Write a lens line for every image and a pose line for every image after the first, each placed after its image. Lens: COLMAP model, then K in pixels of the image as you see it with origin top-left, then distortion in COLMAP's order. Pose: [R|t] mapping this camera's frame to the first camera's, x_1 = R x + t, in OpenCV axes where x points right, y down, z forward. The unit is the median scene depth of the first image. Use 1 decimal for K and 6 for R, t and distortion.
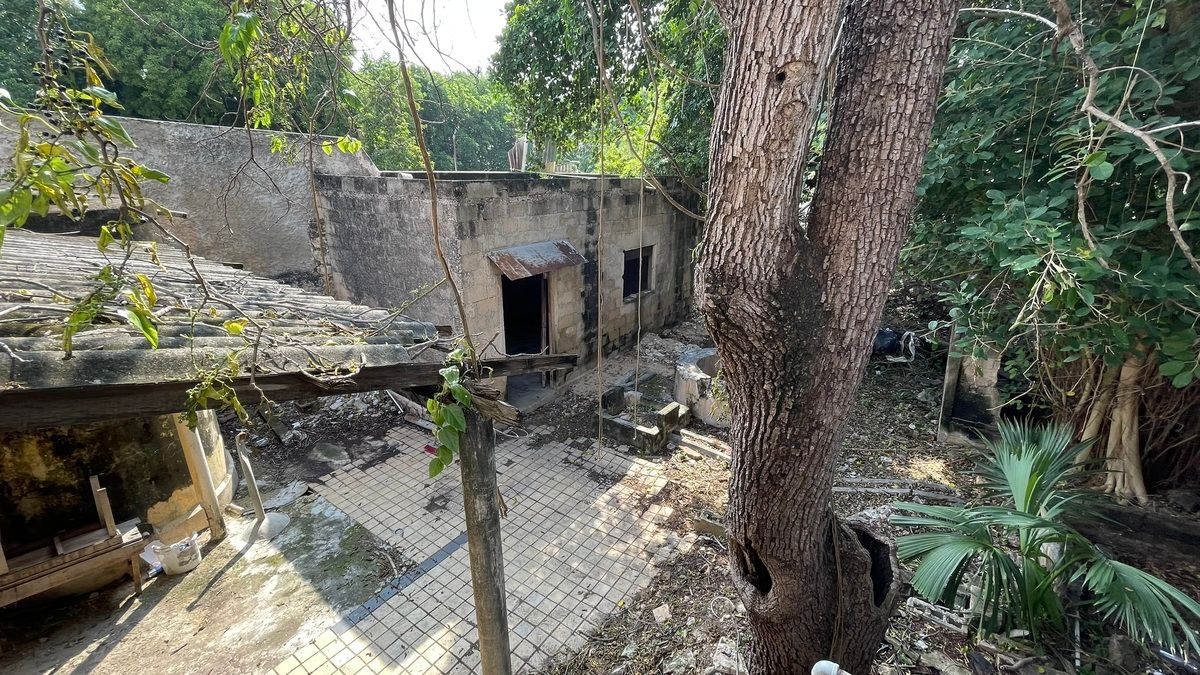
lens RADIAL K [[482.7, 0, 599.9], [0, 482.7, 334.7], [0, 0, 1]] dist [0.003028, -0.001189]
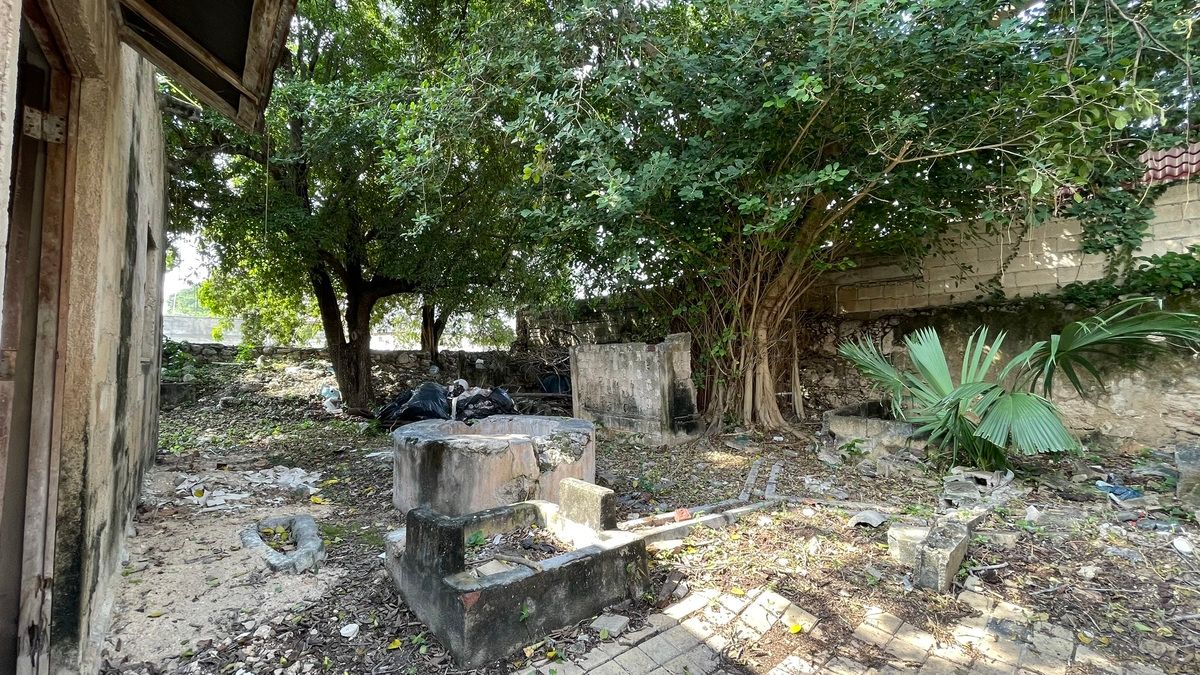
lens RADIAL K [[482.7, 0, 599.1], [0, 482.7, 336.5], [0, 0, 1]] dist [0.003028, -0.001189]
pose [[0.245524, 0.038547, 0.968624, -0.297125], [0.306552, 0.944844, -0.115305, 0.080416], [-0.919643, 0.325244, 0.220165, 0.873757]]
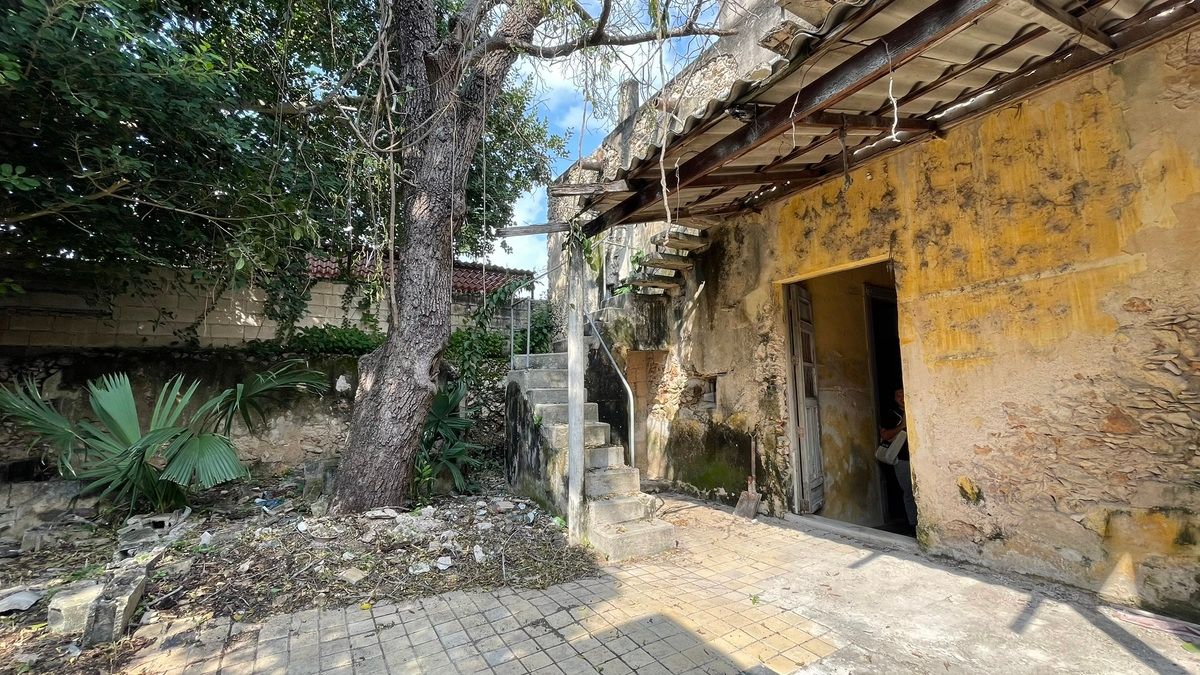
lens RADIAL K [[482.7, 0, 595.4], [0, 482.7, 335.2], [0, 0, 1]] dist [0.003028, -0.001189]
pose [[-0.913180, 0.059860, 0.403137, -0.373739], [0.140531, 0.974739, 0.173595, 0.059749], [-0.382562, 0.215176, -0.898524, 0.922803]]
